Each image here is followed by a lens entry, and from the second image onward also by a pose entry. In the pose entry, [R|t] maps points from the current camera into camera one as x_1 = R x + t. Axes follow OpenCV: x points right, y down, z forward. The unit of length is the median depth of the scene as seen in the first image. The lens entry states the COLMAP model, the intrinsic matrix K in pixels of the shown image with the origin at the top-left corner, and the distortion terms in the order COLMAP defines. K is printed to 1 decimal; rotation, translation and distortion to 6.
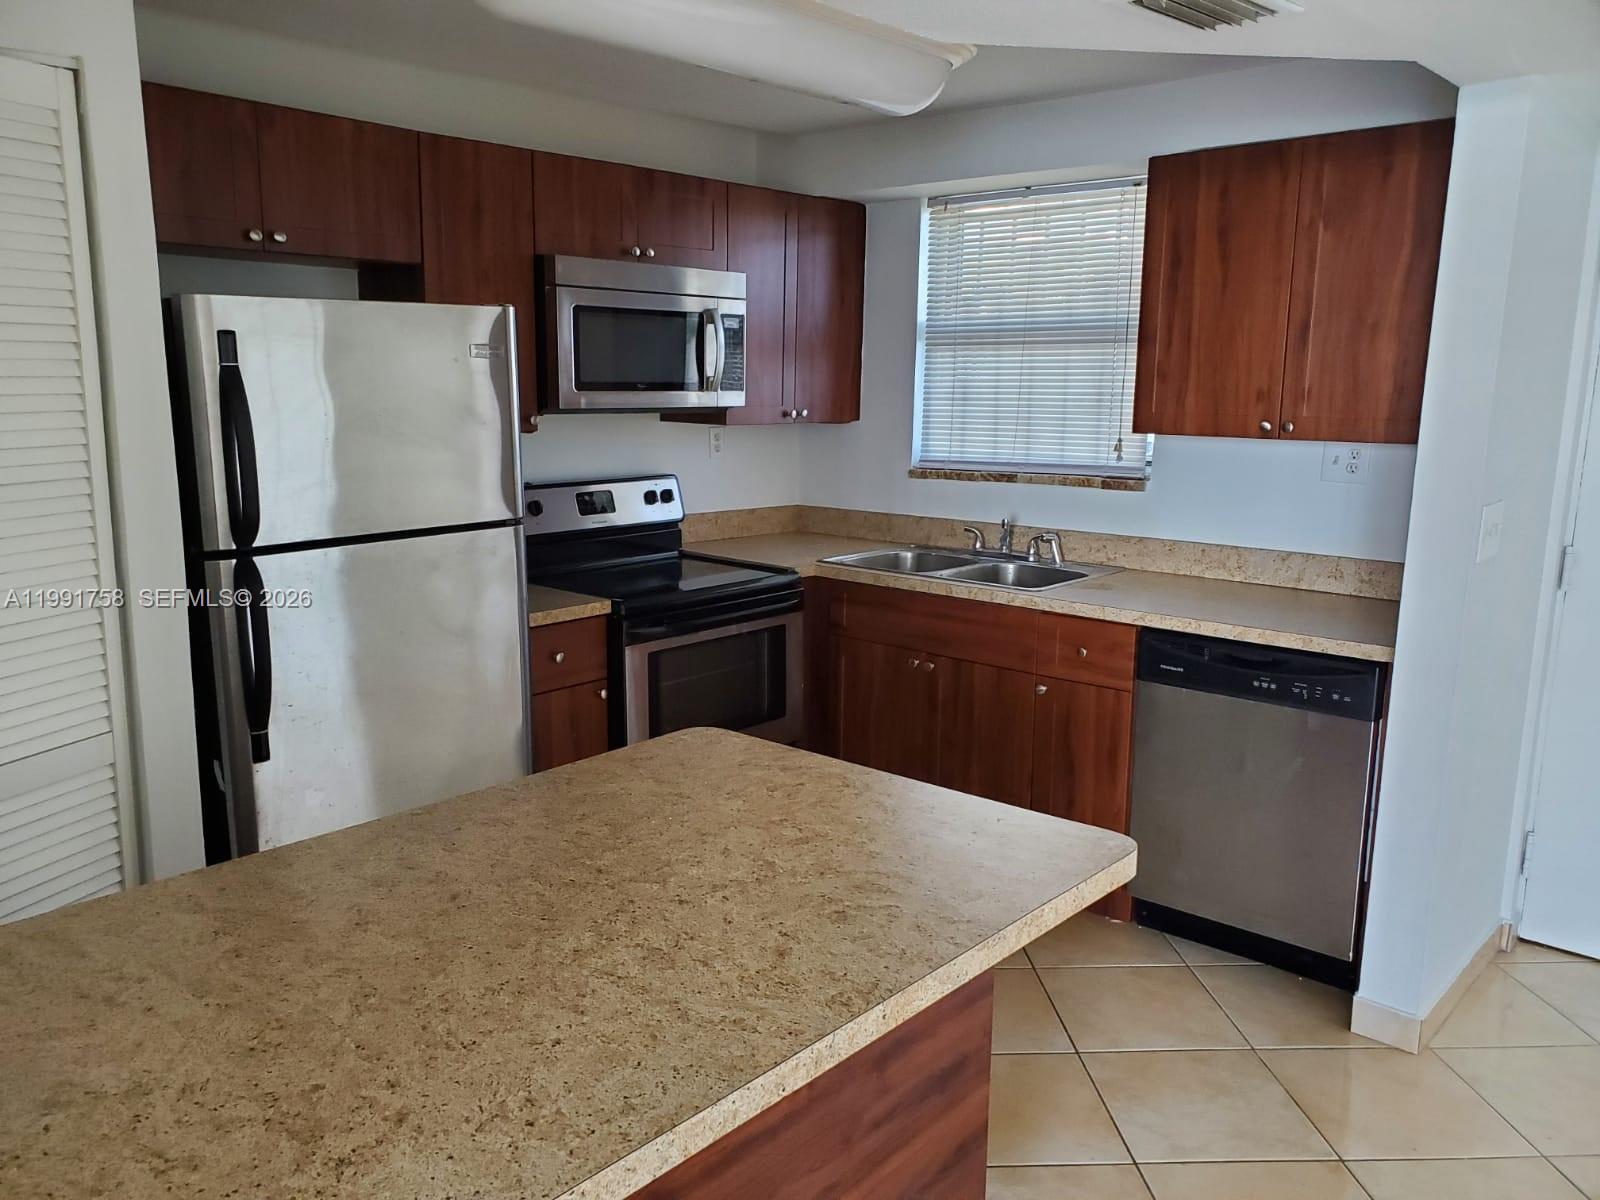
lens RADIAL K [[1220.1, 0, 721.3], [0, 1220.1, 614.5], [0, 0, 1]] dist [0.007854, 0.005499]
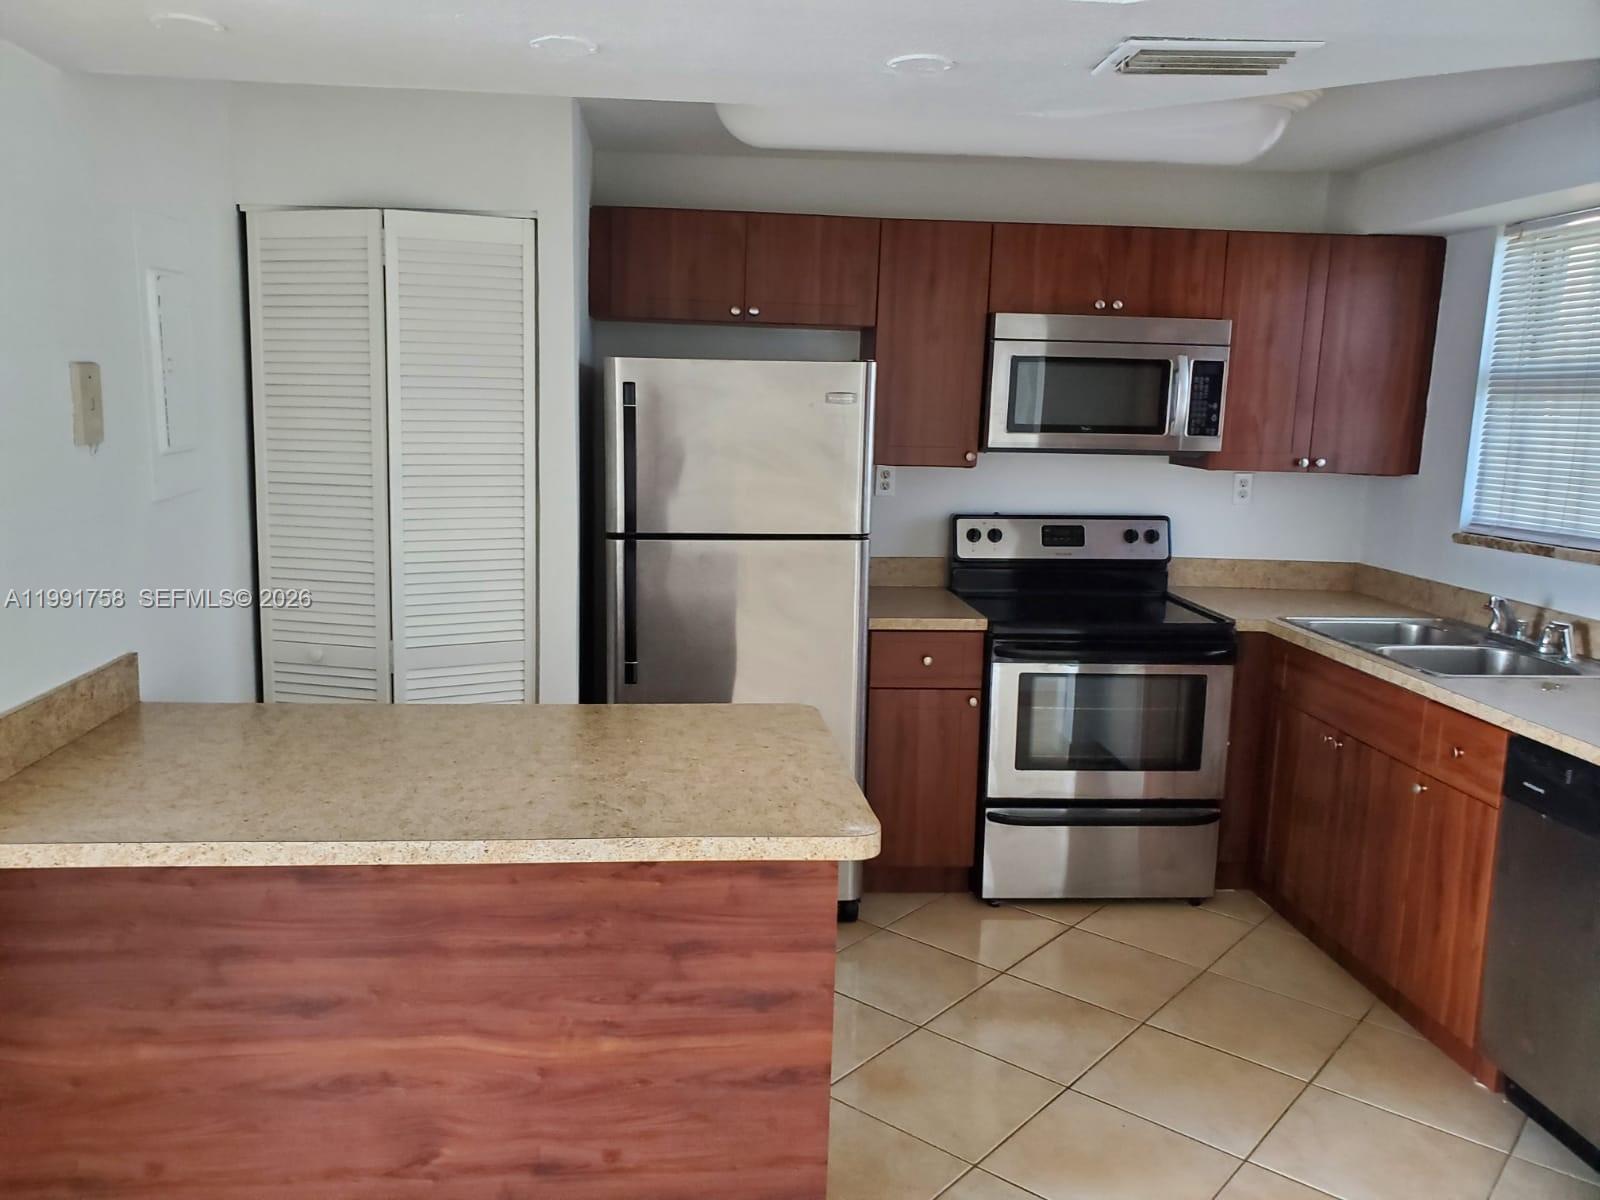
lens RADIAL K [[1227.3, 0, 791.4], [0, 1227.3, 598.6], [0, 0, 1]] dist [0.103081, -0.180002]
pose [[0.739909, 0.120496, -0.661828, 0.448074], [-0.148935, 0.988755, 0.013512, -0.015666], [0.656013, 0.088572, 0.749534, 0.030586]]
